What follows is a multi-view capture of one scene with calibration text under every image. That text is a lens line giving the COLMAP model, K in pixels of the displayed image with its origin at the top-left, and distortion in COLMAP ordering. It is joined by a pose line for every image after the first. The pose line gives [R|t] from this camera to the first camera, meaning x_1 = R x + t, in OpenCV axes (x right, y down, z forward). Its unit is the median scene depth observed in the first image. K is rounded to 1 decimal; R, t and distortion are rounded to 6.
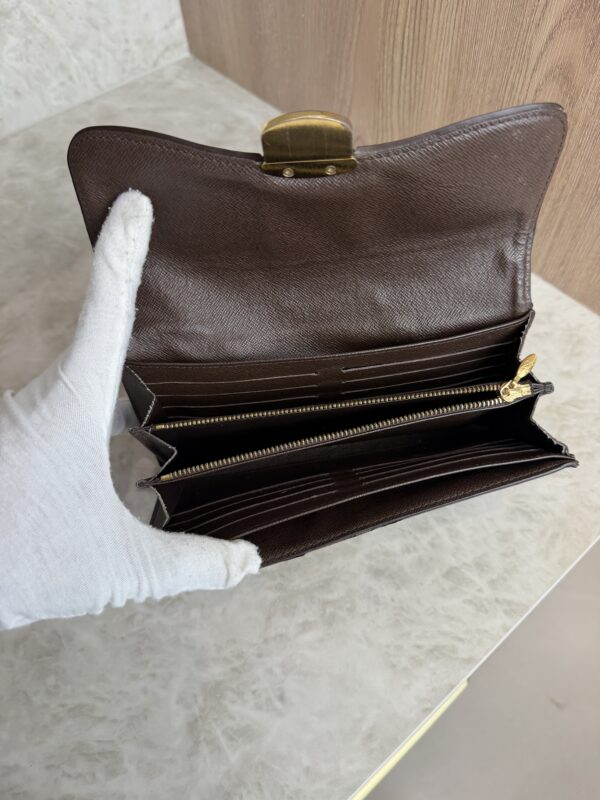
lens RADIAL K [[598.0, 0, 297.4], [0, 598.0, 399.6], [0, 0, 1]] dist [-0.012690, -0.006918]
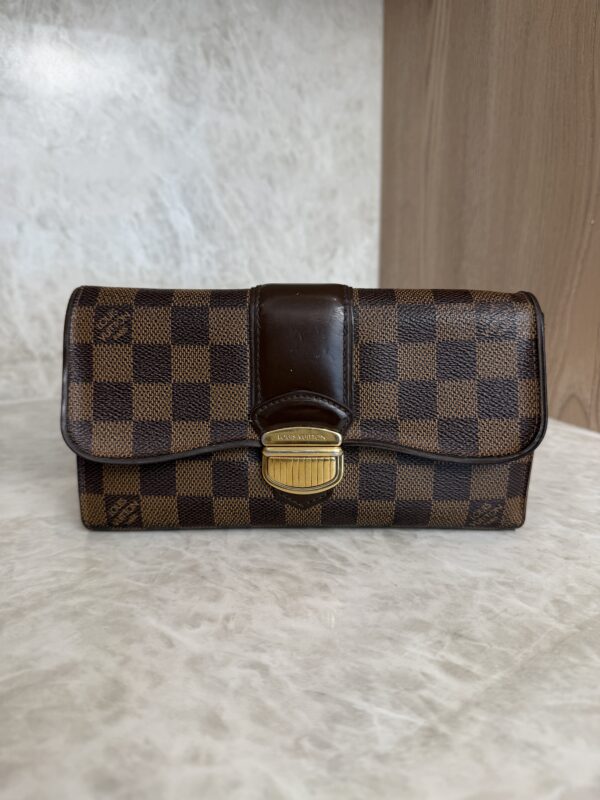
lens RADIAL K [[593.8, 0, 301.1], [0, 593.8, 397.0], [0, 0, 1]] dist [-0.032749, 0.000058]
pose [[0.968645, 0.099149, -0.227806, -0.108930], [-0.226490, 0.729277, -0.645645, 0.270418], [0.102119, 0.676997, 0.728867, 0.409920]]
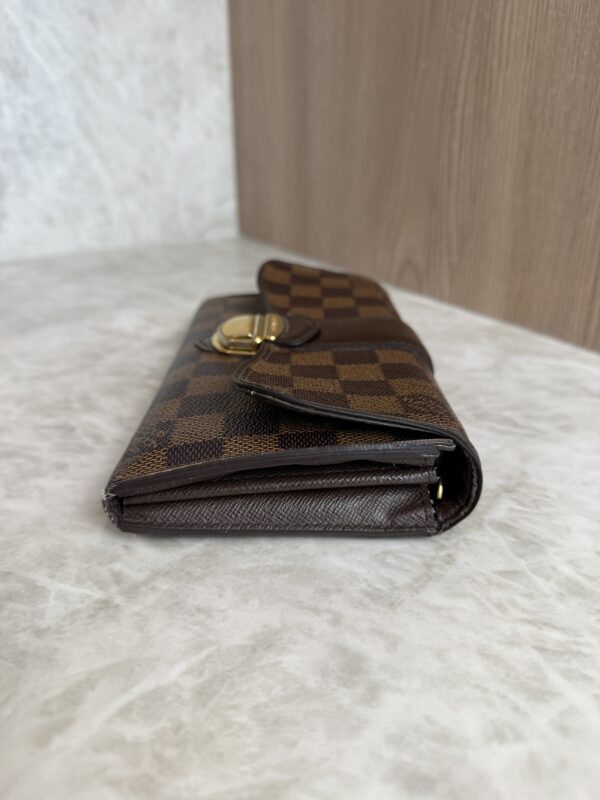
lens RADIAL K [[604.5, 0, 300.0], [0, 604.5, 400.0], [0, 0, 1]] dist [-0.051205, -0.001003]
pose [[0.991261, 0.096084, -0.090391, 0.059710], [-0.128794, 0.853135, -0.505543, 0.226715], [0.028541, 0.512766, 0.858054, 0.461219]]
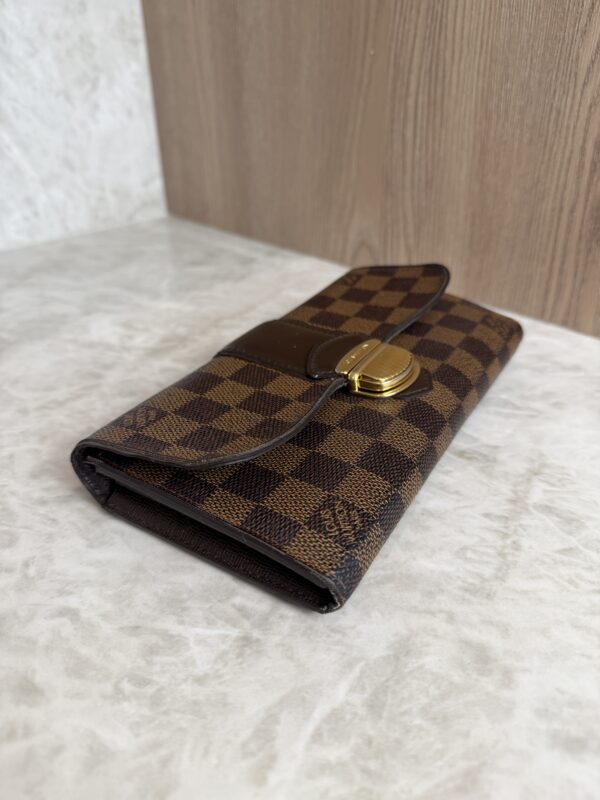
lens RADIAL K [[600.3, 0, 299.1], [0, 600.3, 398.6], [0, 0, 1]] dist [-0.045553, 0.006154]
pose [[0.996095, -0.010116, 0.087704, -0.088742], [0.047801, 0.896997, -0.439444, 0.192634], [-0.074225, 0.441921, 0.893978, 0.401676]]
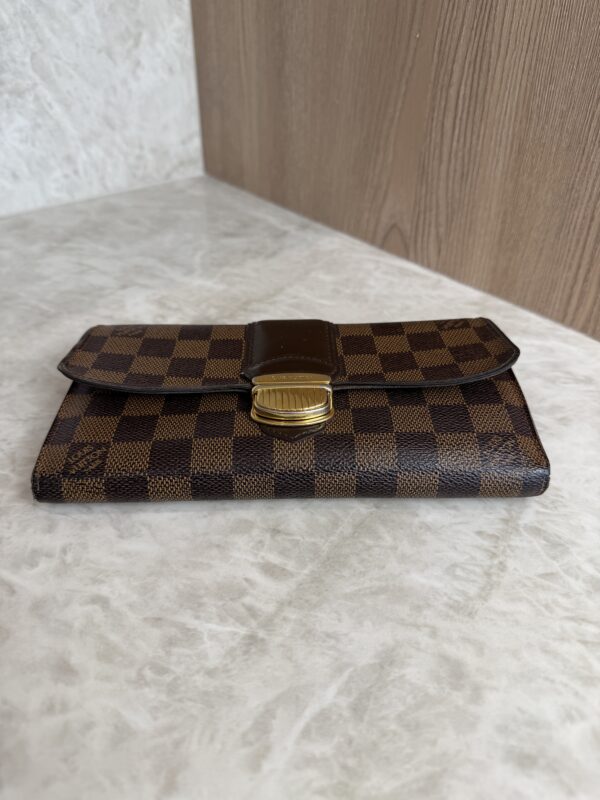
lens RADIAL K [[593.8, 0, 301.1], [0, 593.8, 397.0], [0, 0, 1]] dist [-0.032749, 0.000058]
pose [[0.997718, 0.047225, 0.048265, -0.083579], [-0.027923, 0.939331, -0.341873, 0.136148], [-0.061482, 0.339745, 0.938506, 0.334955]]
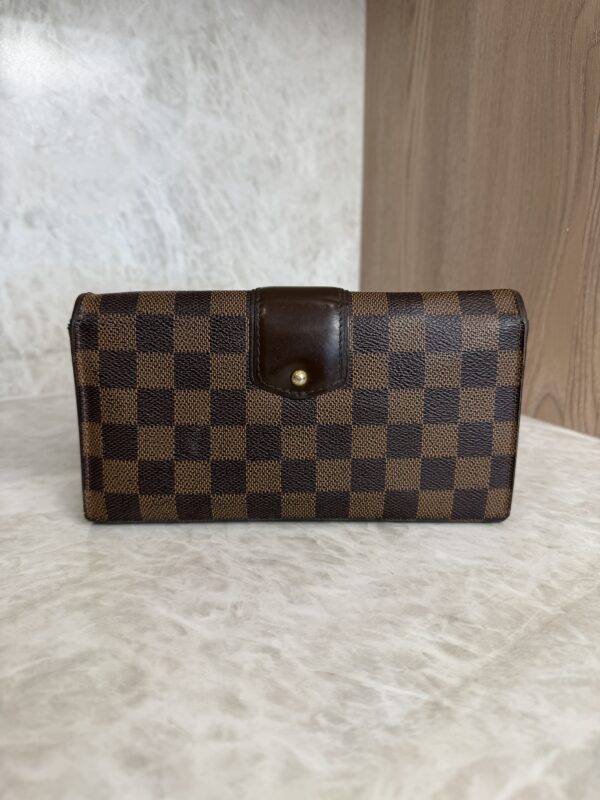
lens RADIAL K [[591.5, 0, 302.8], [0, 591.5, 396.7], [0, 0, 1]] dist [-0.029195, -0.003601]
pose [[0.978921, 0.101026, -0.177502, -0.133850], [-0.194182, 0.729729, -0.655582, 0.294282], [0.063298, 0.676231, 0.733965, 0.389115]]
